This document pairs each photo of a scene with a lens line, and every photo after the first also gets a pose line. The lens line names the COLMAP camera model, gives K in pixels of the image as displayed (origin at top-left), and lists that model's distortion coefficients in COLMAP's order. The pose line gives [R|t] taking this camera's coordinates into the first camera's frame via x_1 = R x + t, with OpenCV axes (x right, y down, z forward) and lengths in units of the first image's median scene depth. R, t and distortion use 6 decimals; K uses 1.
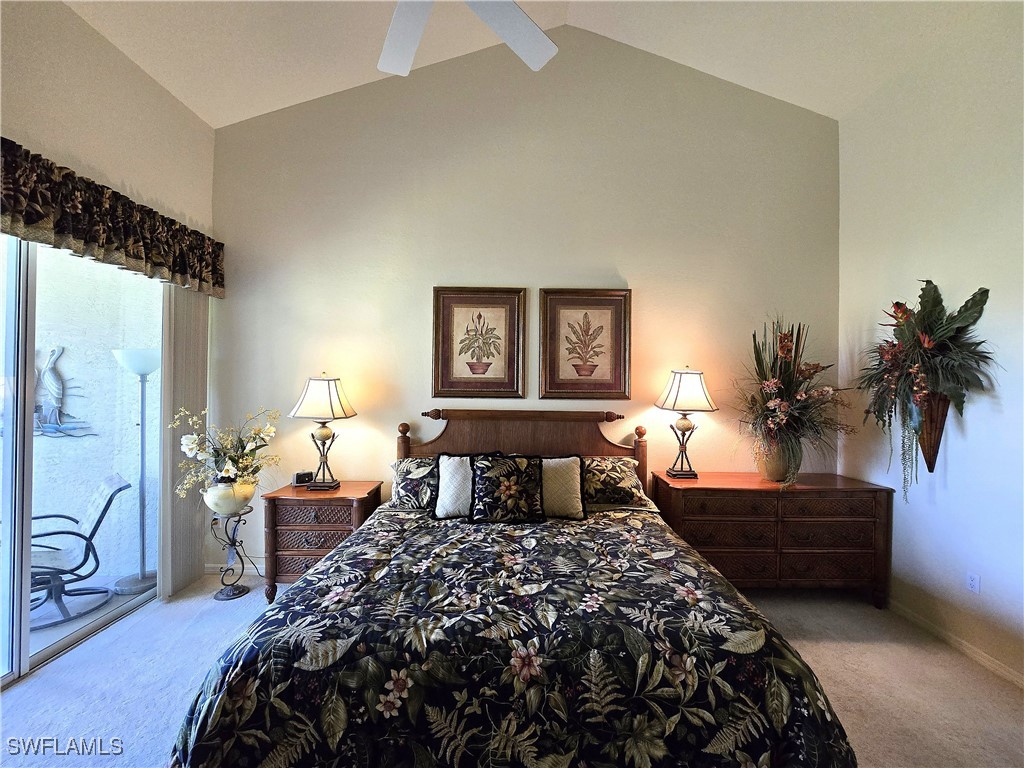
lens RADIAL K [[418.7, 0, 520.6], [0, 418.7, 383.2], [0, 0, 1]] dist [-0.001718, -0.000075]
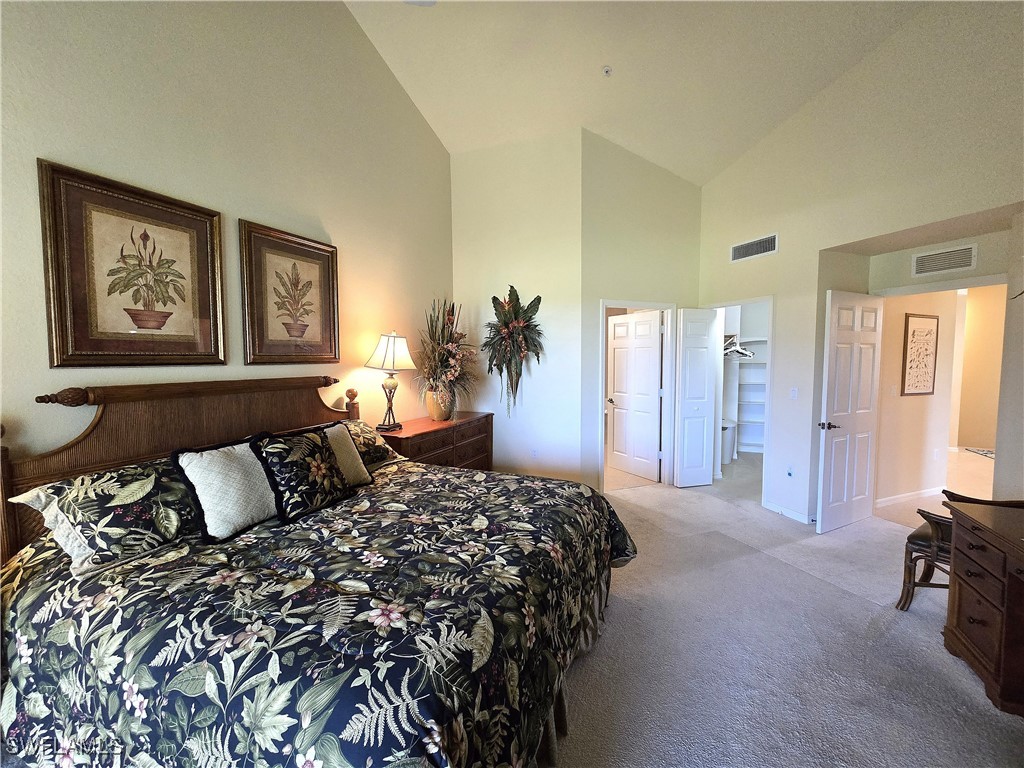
lens RADIAL K [[418.7, 0, 520.6], [0, 418.7, 383.2], [0, 0, 1]] dist [-0.001718, -0.000075]
pose [[0.403718, -0.070599, 0.912156, -0.557015], [0.000668, 0.997041, 0.076874, 0.015251], [-0.914883, -0.030426, 0.402570, 0.267771]]
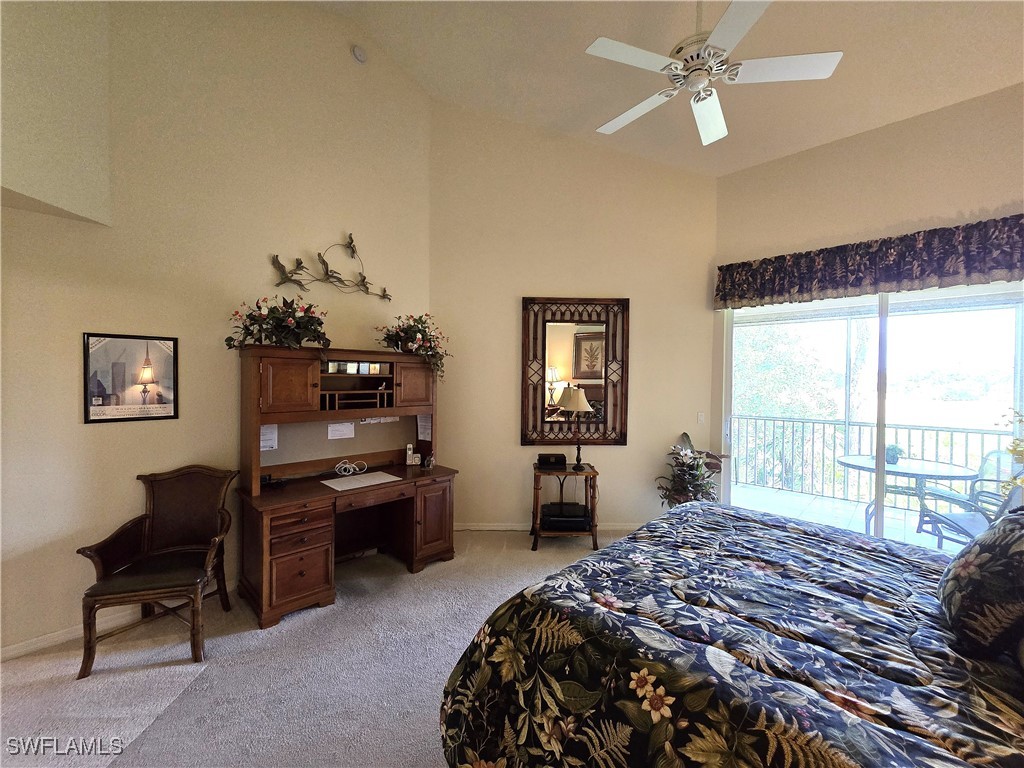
lens RADIAL K [[418.7, 0, 520.6], [0, 418.7, 383.2], [0, 0, 1]] dist [-0.001718, -0.000075]
pose [[-0.696070, -0.012573, -0.717864, 0.686737], [-0.014937, 0.999884, -0.003028, 0.022905], [0.717819, 0.008615, -0.696177, 0.864847]]
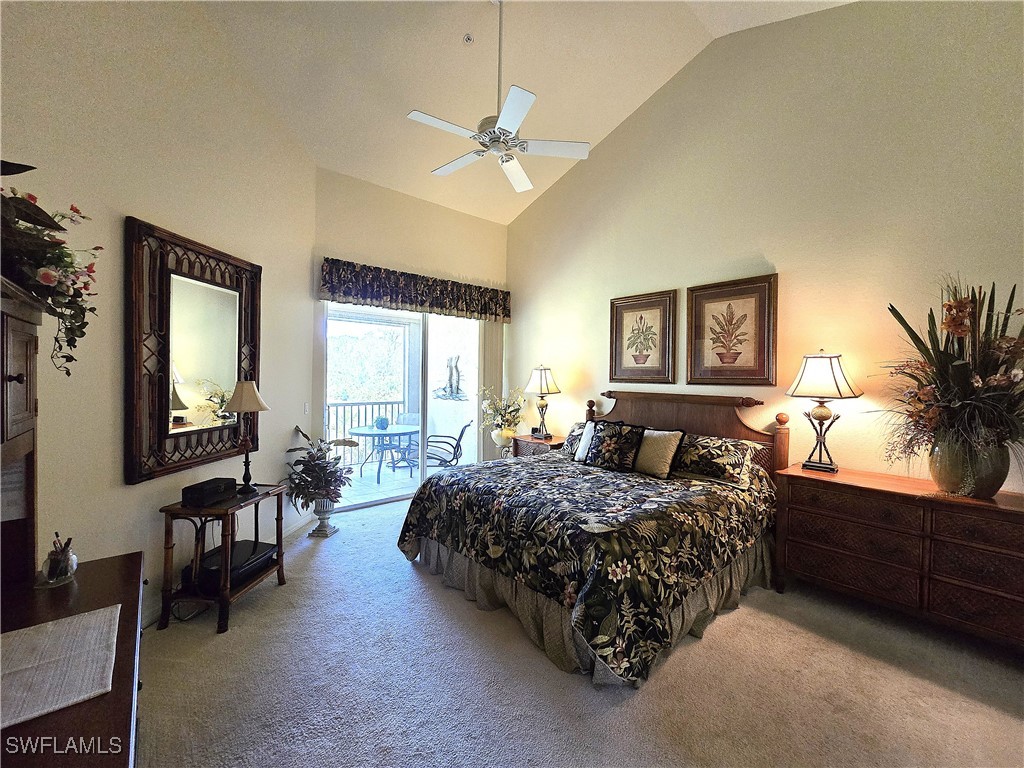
lens RADIAL K [[418.7, 0, 520.6], [0, 418.7, 383.2], [0, 0, 1]] dist [-0.001718, -0.000075]
pose [[0.657566, 0.010192, -0.753328, 0.739478], [-0.002860, 0.999935, 0.011032, 0.028090], [0.753392, -0.005100, 0.657552, -0.117373]]
